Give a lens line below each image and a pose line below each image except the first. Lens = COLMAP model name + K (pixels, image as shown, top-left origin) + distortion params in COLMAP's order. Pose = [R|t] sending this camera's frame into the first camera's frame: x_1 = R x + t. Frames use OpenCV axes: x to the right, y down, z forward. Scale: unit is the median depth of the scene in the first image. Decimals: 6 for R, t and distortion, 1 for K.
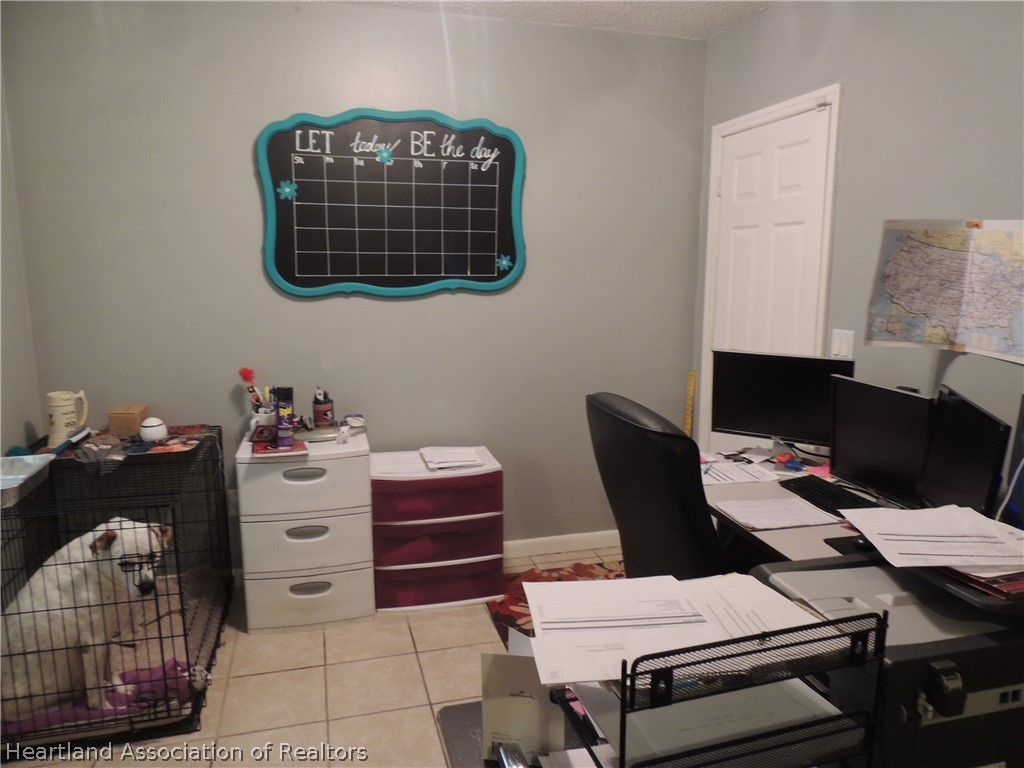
lens RADIAL K [[728.5, 0, 510.9], [0, 728.5, 389.1], [0, 0, 1]] dist [-0.005859, -0.001662]
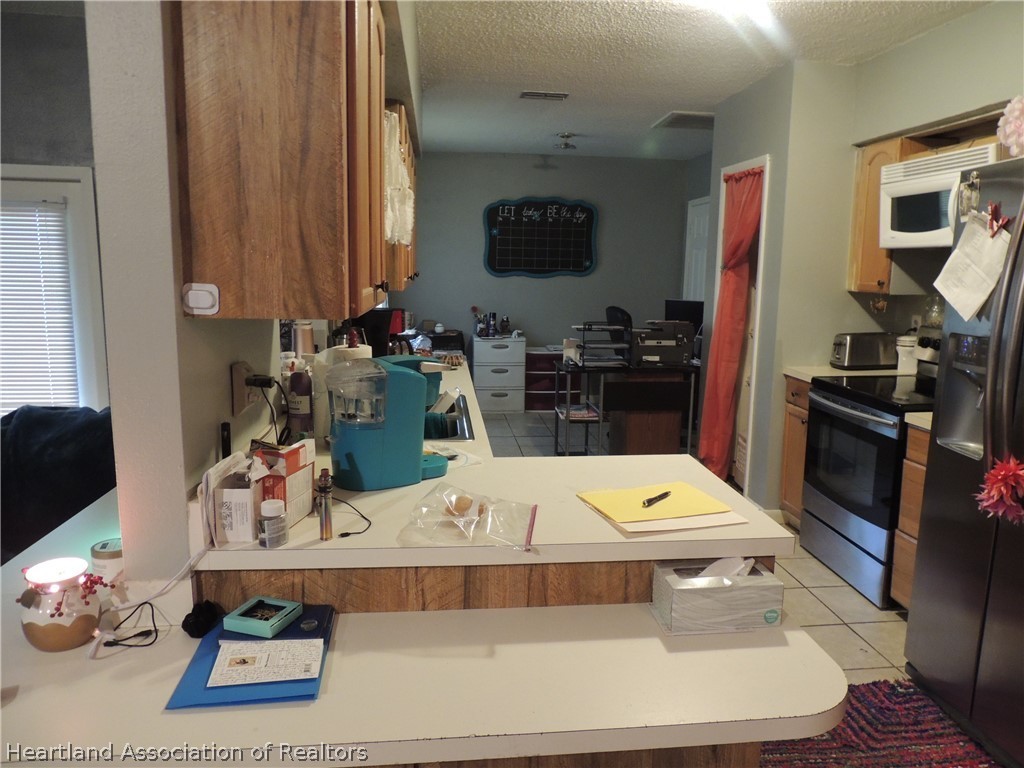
lens RADIAL K [[728.5, 0, 512.5], [0, 728.5, 379.6], [0, 0, 1]] dist [-0.005859, -0.001662]
pose [[0.985152, 0.041547, -0.166583, 0.161582], [-0.043314, 0.999037, -0.006989, 0.219513], [0.166132, 0.014101, 0.986003, -1.305706]]
